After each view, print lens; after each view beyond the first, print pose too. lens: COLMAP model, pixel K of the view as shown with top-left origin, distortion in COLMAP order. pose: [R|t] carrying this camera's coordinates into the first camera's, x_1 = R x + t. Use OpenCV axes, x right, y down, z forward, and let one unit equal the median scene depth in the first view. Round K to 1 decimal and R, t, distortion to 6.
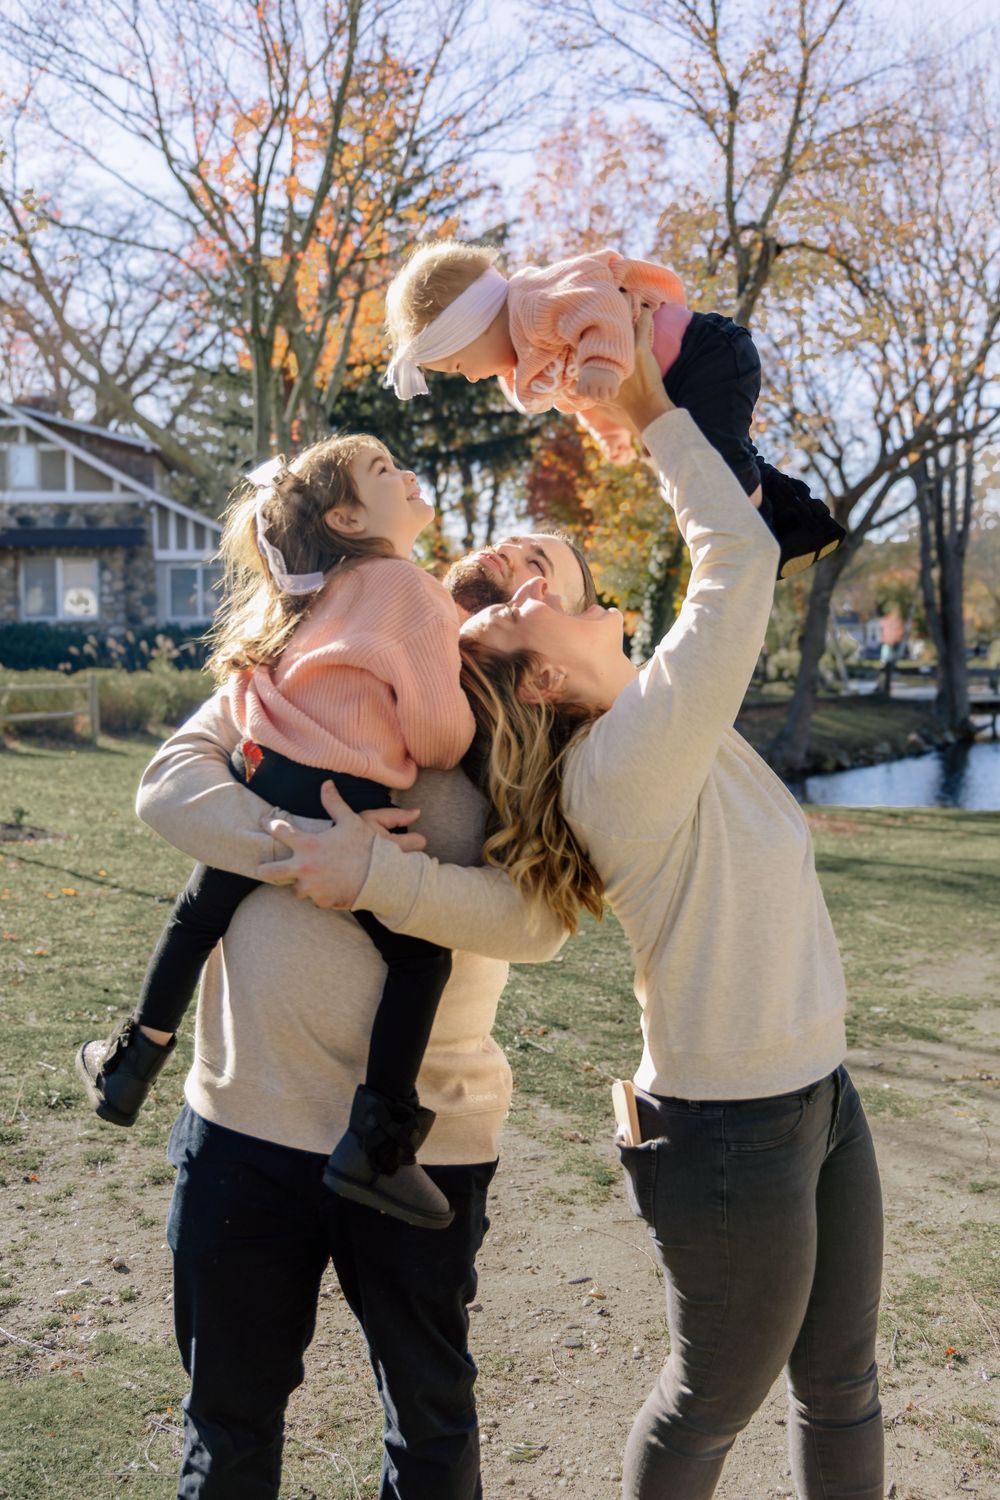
lens RADIAL K [[1663.0, 0, 500.0], [0, 1663.0, 750.3], [0, 0, 1]] dist [0.010324, 0.000000]
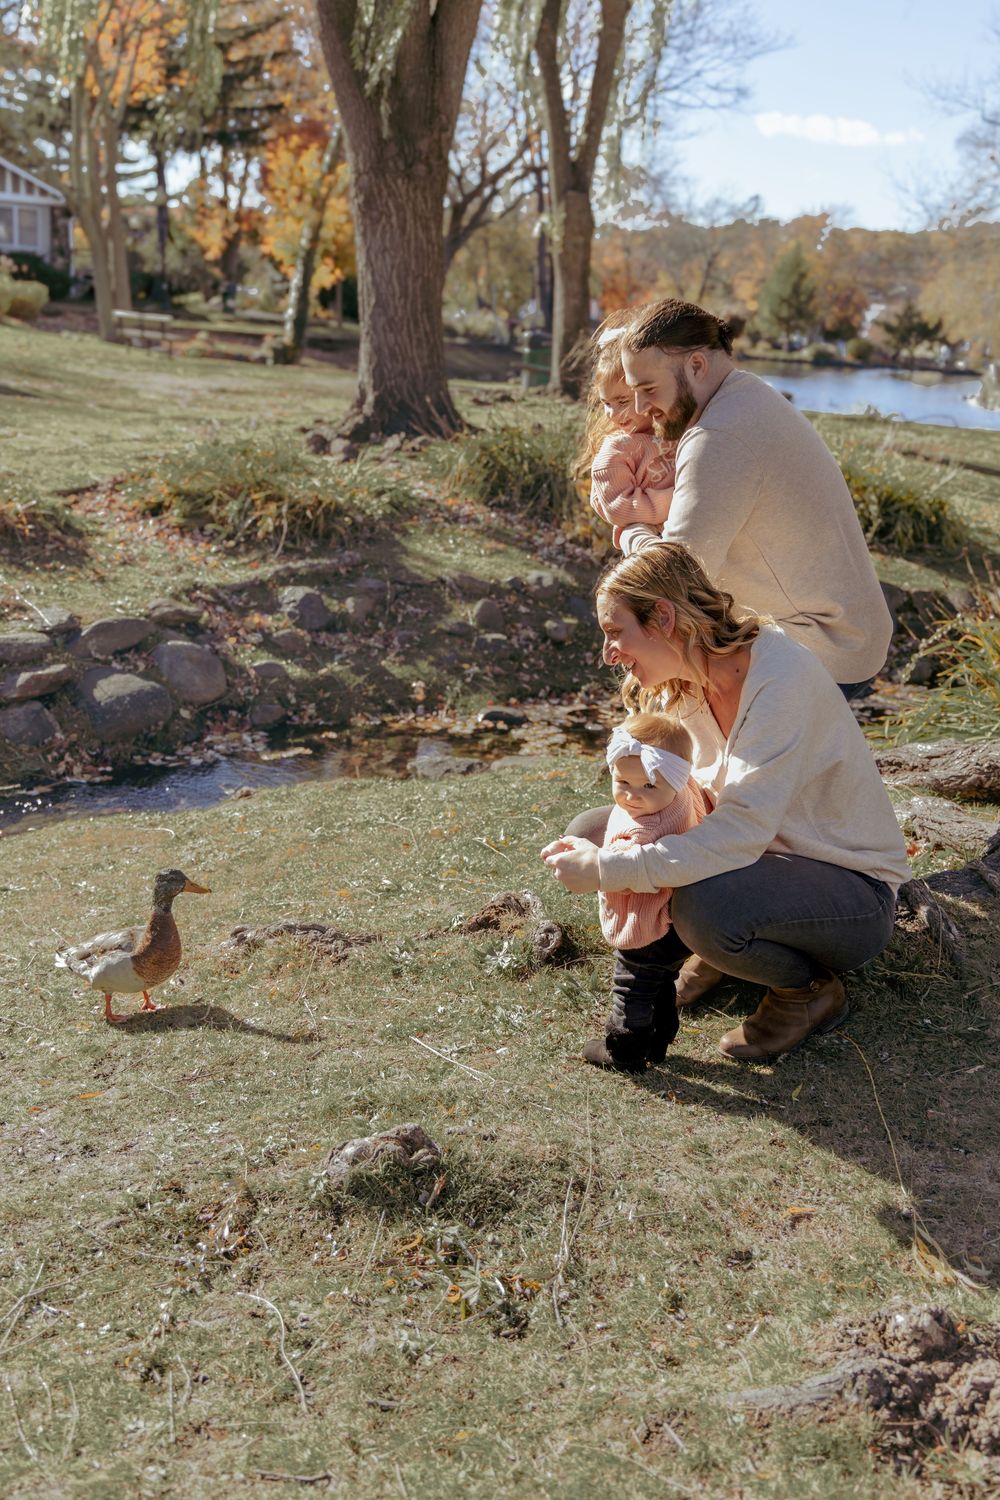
lens RADIAL K [[1483.6, 0, 500.1], [0, 1483.6, 750.8], [0, 0, 1]] dist [0.003830, 0.000000]
pose [[0.986913, 0.029238, 0.158583, 0.044309], [-0.064762, 0.972495, 0.223739, 0.038065], [-0.147680, -0.231081, 0.961661, -0.502682]]
